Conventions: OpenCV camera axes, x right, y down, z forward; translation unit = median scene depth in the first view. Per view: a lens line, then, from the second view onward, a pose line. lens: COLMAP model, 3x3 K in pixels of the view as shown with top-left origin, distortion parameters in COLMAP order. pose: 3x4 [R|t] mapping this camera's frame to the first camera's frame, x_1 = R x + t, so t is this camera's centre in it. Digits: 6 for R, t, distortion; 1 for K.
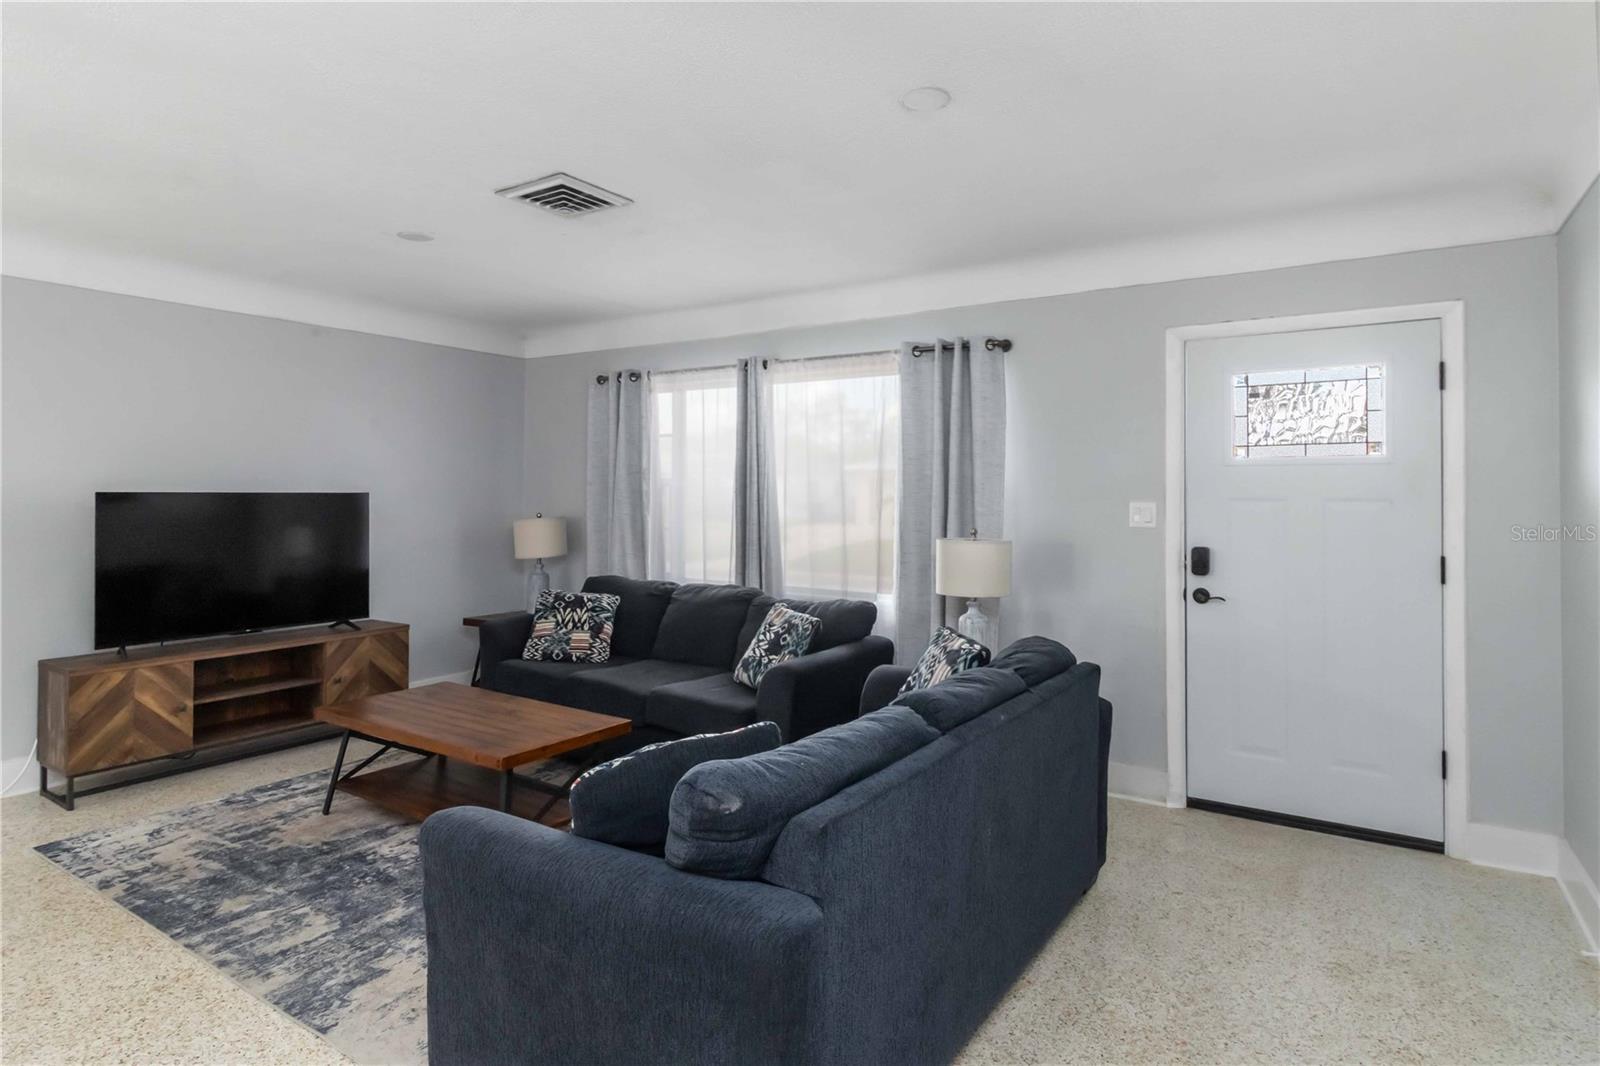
lens RADIAL K [[892.9, 0, 800.6], [0, 892.9, 488.9], [0, 0, 1]] dist [0.000929, 0.000092]
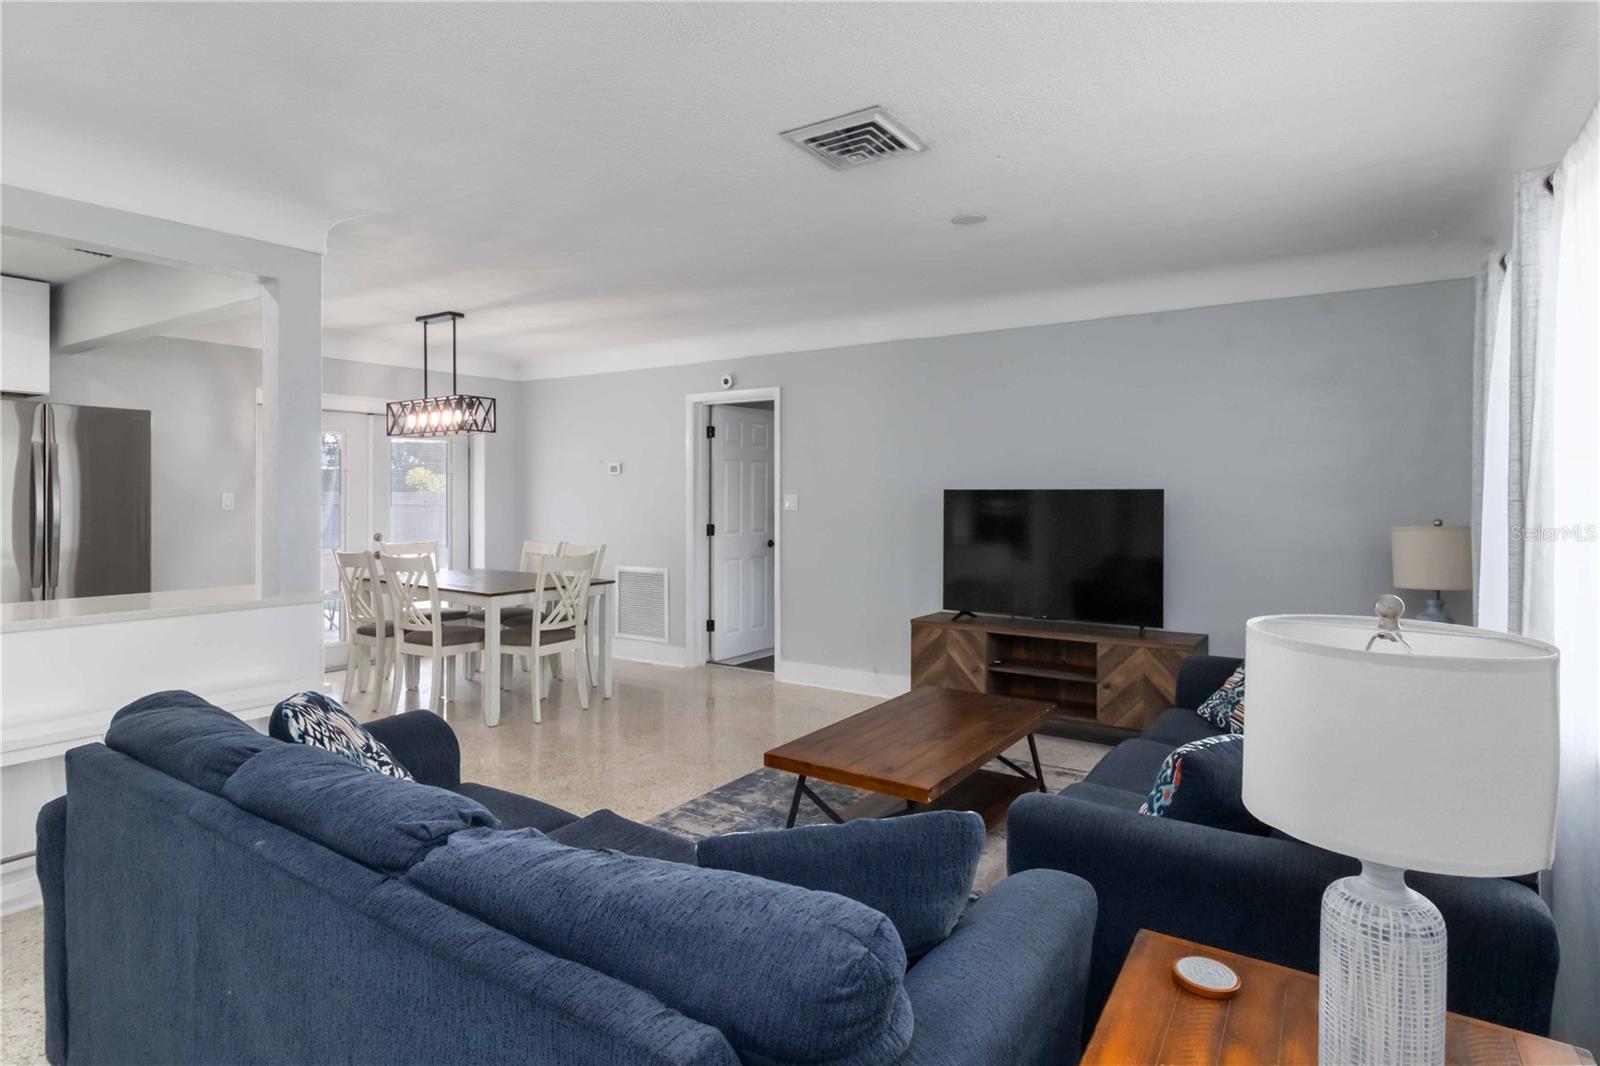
lens RADIAL K [[850.6, 0, 801.1], [0, 850.6, 502.0], [0, 0, 1]] dist [0.001394, 0.000088]
pose [[-0.021810, 0.006416, -0.999742, 0.468598], [0.006293, 0.999960, 0.006280, 0.011936], [0.999742, -0.006155, -0.021849, 0.816761]]
